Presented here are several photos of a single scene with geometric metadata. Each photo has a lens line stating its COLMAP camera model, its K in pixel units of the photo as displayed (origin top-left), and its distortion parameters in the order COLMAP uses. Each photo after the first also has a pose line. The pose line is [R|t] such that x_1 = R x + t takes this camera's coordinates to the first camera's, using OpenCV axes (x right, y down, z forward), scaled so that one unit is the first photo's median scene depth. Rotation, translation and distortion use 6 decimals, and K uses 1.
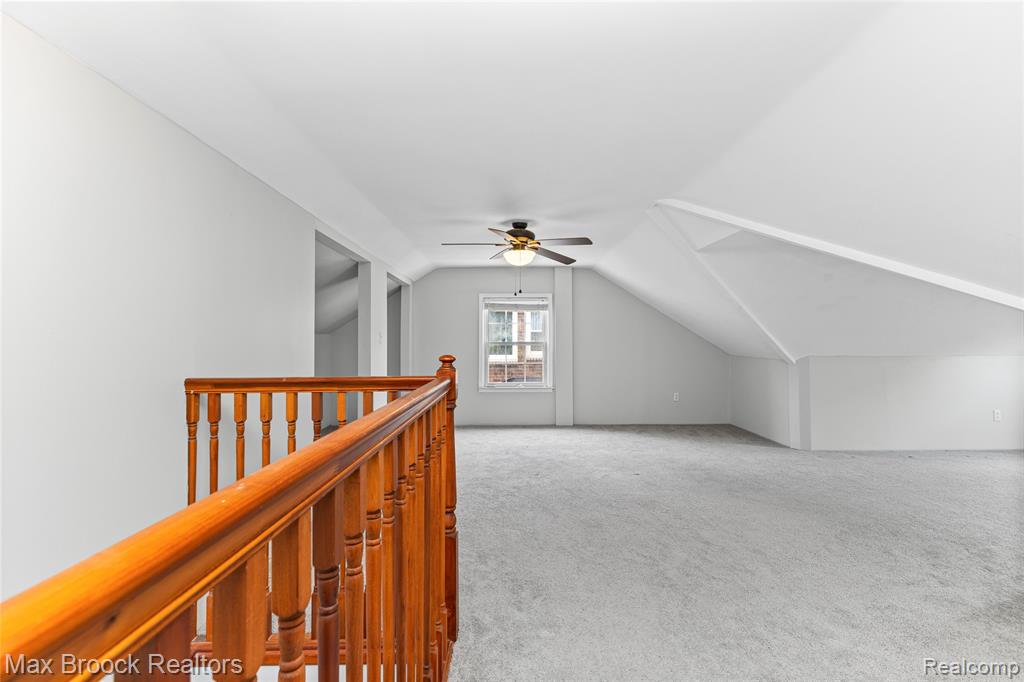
lens RADIAL K [[453.5, 0, 514.7], [0, 453.5, 337.8], [0, 0, 1]] dist [0.014479, -0.000098]
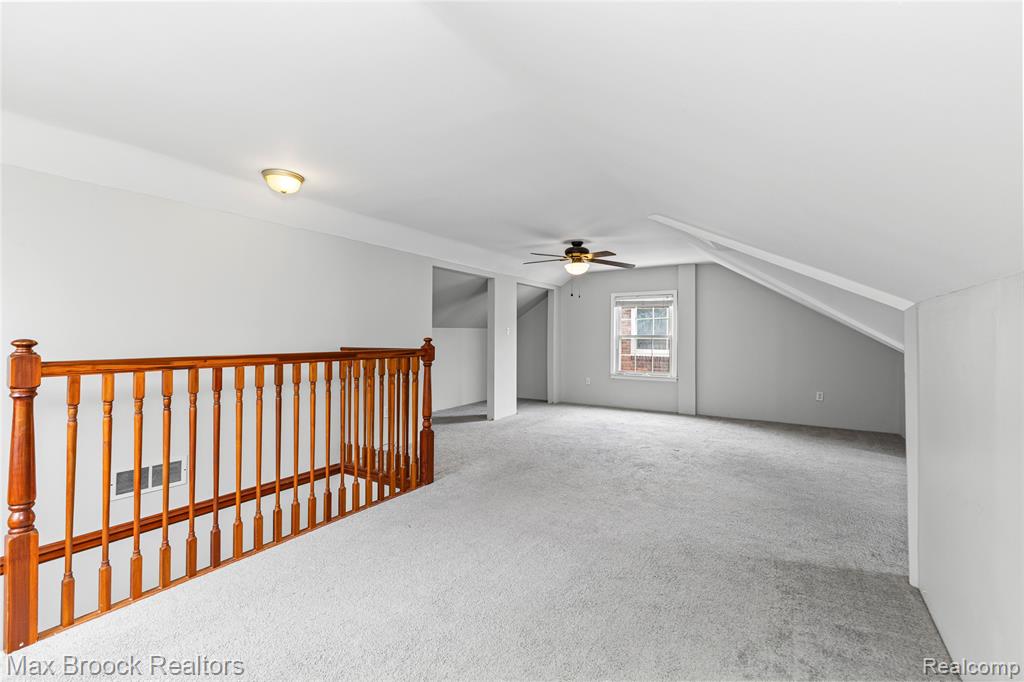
lens RADIAL K [[453.5, 0, 514.7], [0, 453.5, 337.8], [0, 0, 1]] dist [0.014479, -0.000098]
pose [[0.835360, 0.009882, -0.549614, 0.360361], [-0.004283, 0.999925, 0.011469, 0.004193], [0.549686, -0.007227, 0.835340, -0.114070]]
